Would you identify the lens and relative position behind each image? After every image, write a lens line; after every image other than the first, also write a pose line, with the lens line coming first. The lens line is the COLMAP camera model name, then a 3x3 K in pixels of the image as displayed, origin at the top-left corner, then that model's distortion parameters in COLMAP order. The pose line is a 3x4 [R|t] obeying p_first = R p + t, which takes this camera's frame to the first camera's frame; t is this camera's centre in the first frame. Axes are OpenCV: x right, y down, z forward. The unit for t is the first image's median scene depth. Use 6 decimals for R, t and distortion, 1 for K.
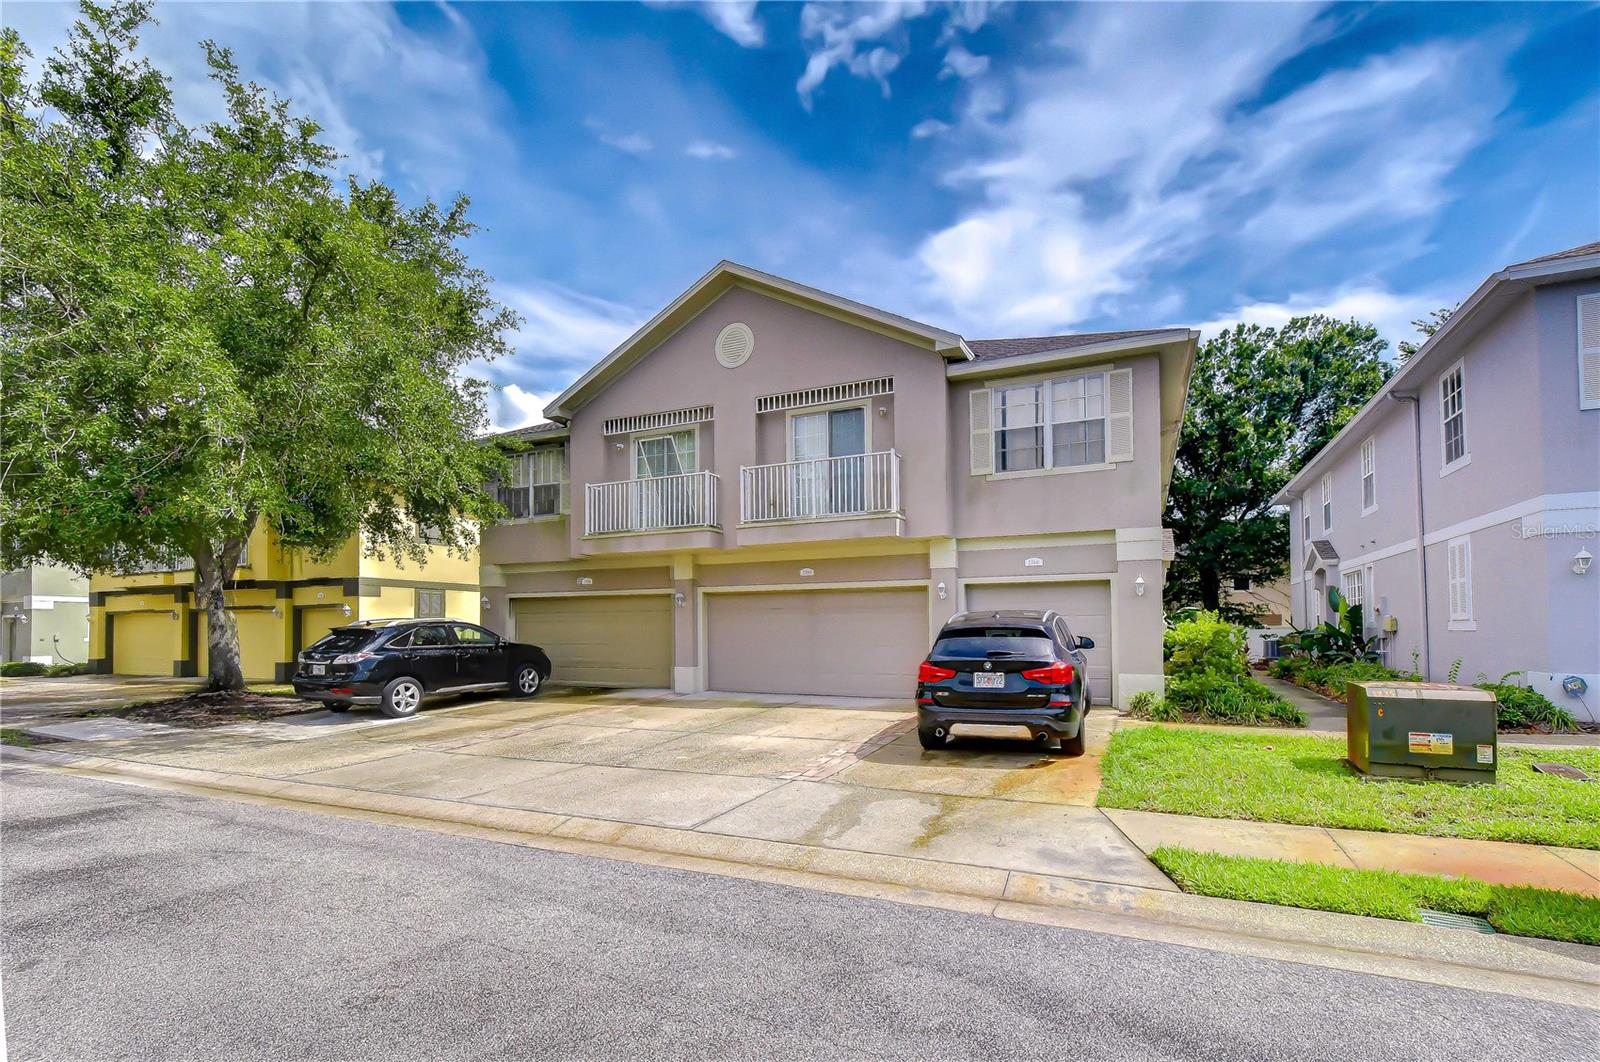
lens RADIAL K [[744.7, 0, 793.6], [0, 744.7, 583.5], [0, 0, 1]] dist [0.001615, -0.000388]
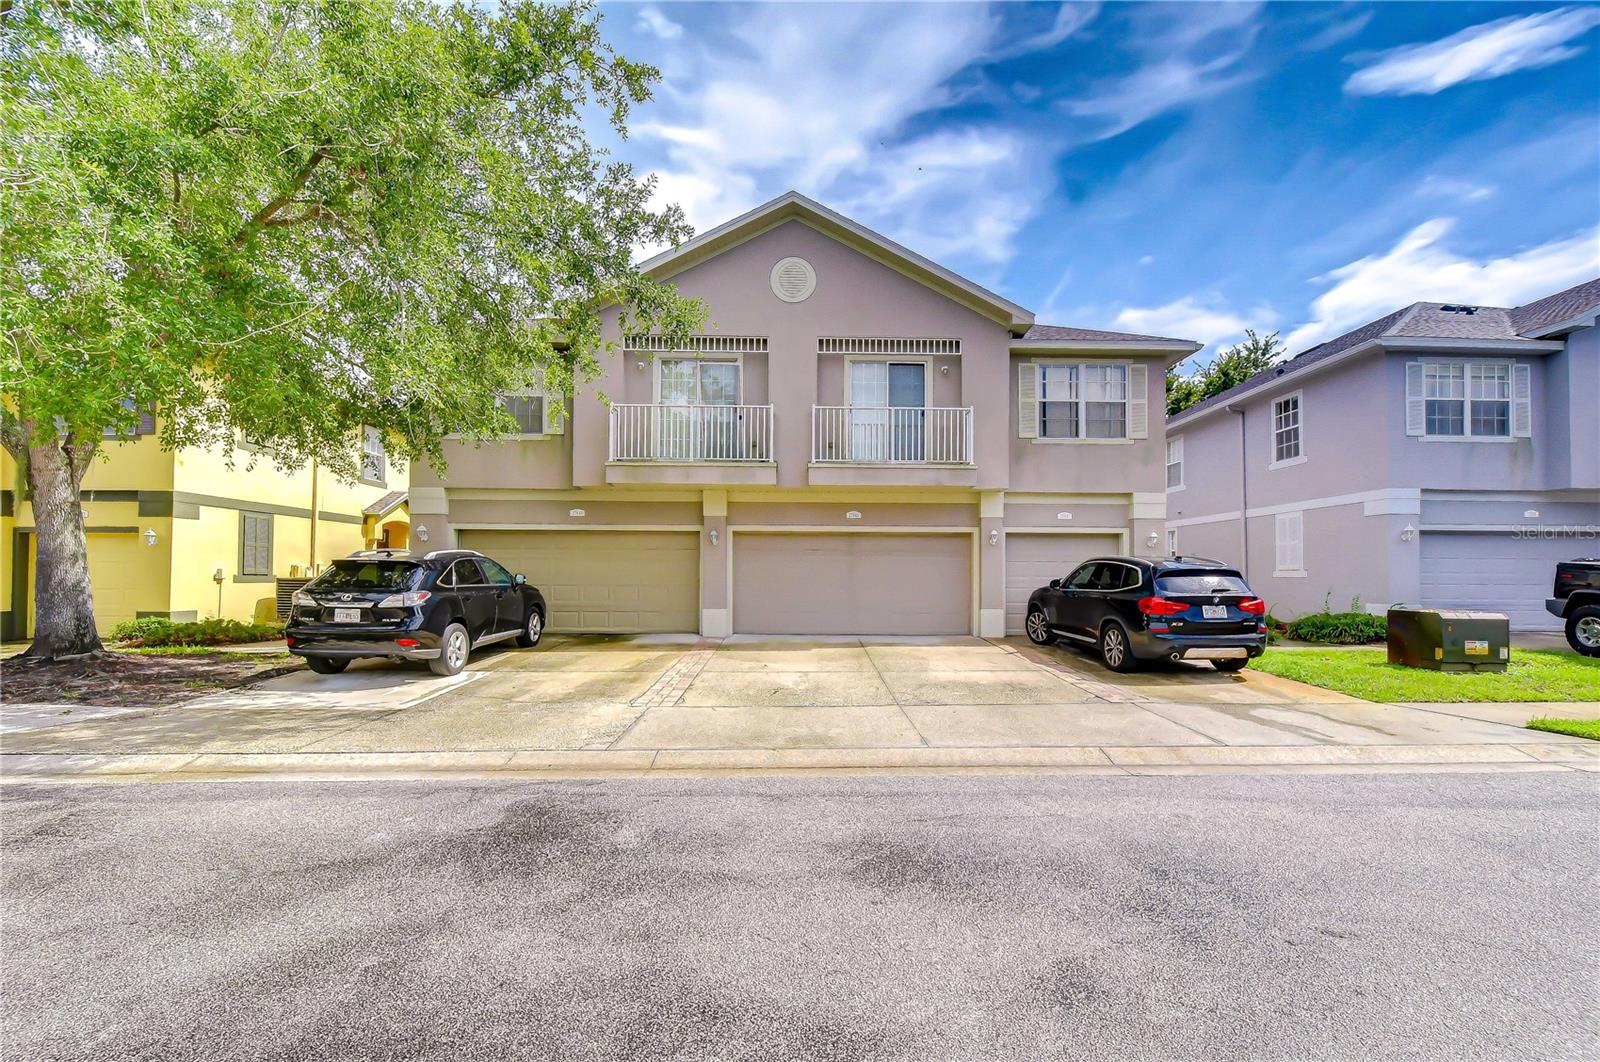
lens RADIAL K [[732.3, 0, 824.1], [0, 732.3, 532.5], [0, 0, 1]] dist [0.003706, -0.005698]
pose [[0.891413, 0.037533, 0.451634, -0.509162], [-0.037911, 0.999247, -0.008217, 0.019847], [-0.451603, -0.009797, 0.892165, 0.129660]]
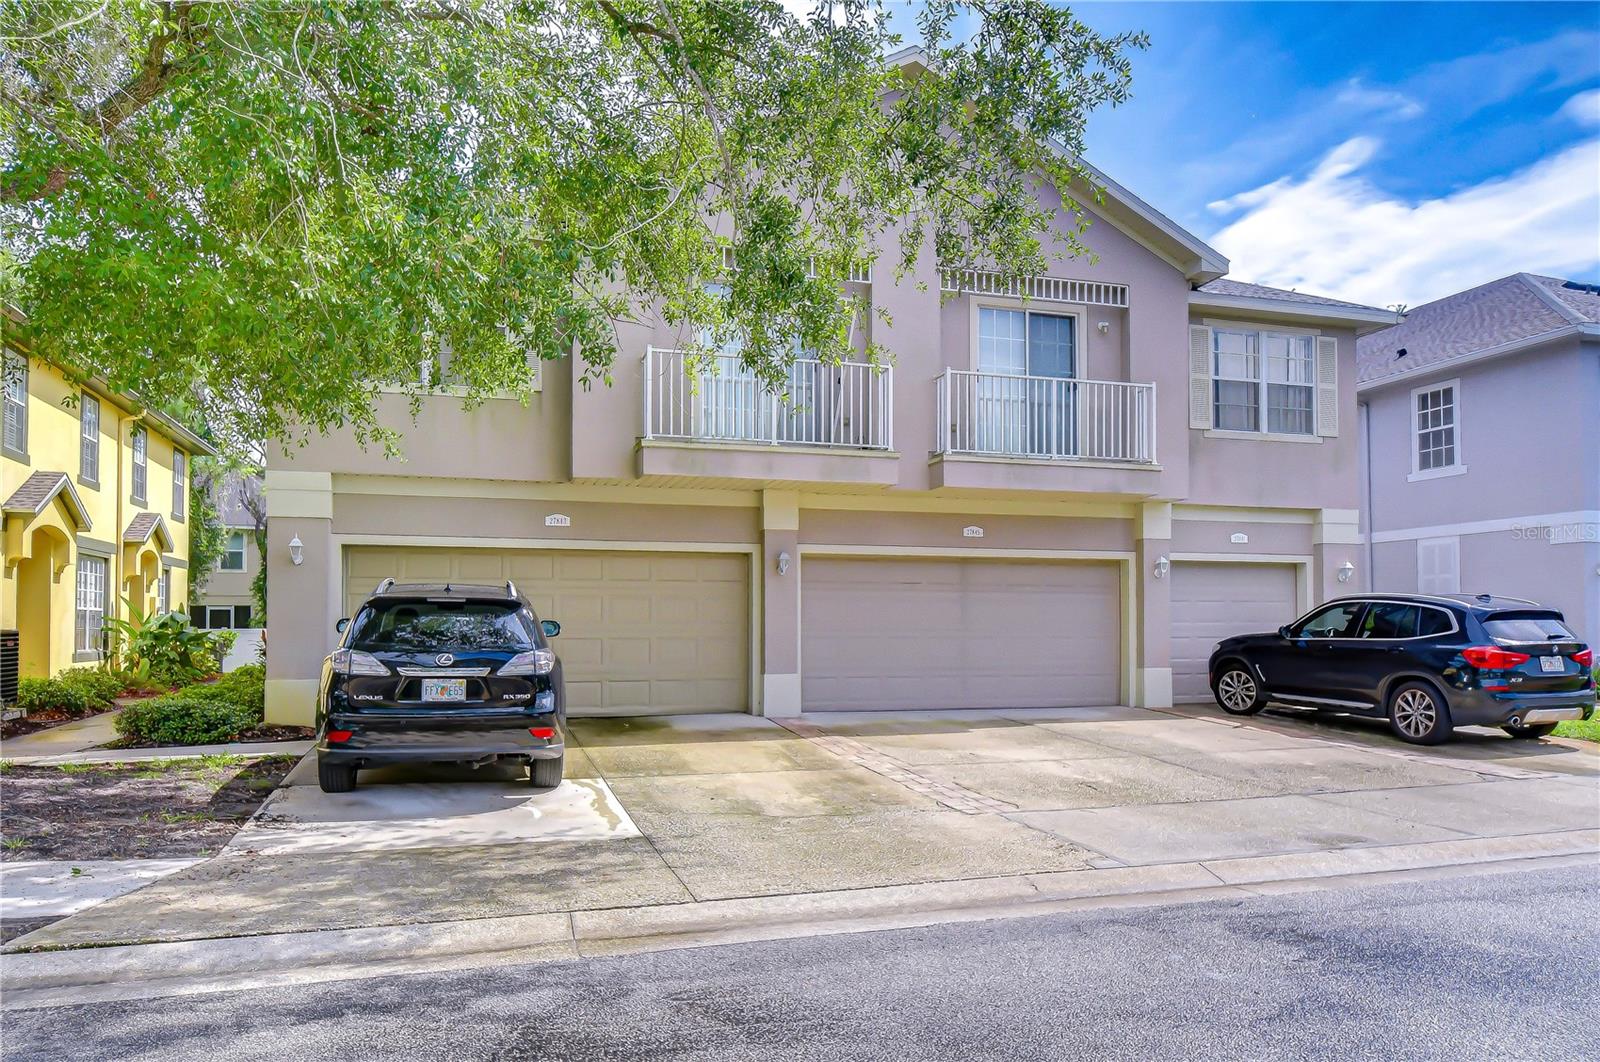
lens RADIAL K [[1176.7, 0, 845.6], [0, 1176.7, 555.5], [0, 0, 1]] dist [-0.008079, -0.005415]
pose [[0.725028, 0.046049, 0.687178, -0.884045], [-0.047512, 0.998729, -0.016798, 0.033092], [-0.687079, -0.020470, 0.726295, 0.308349]]
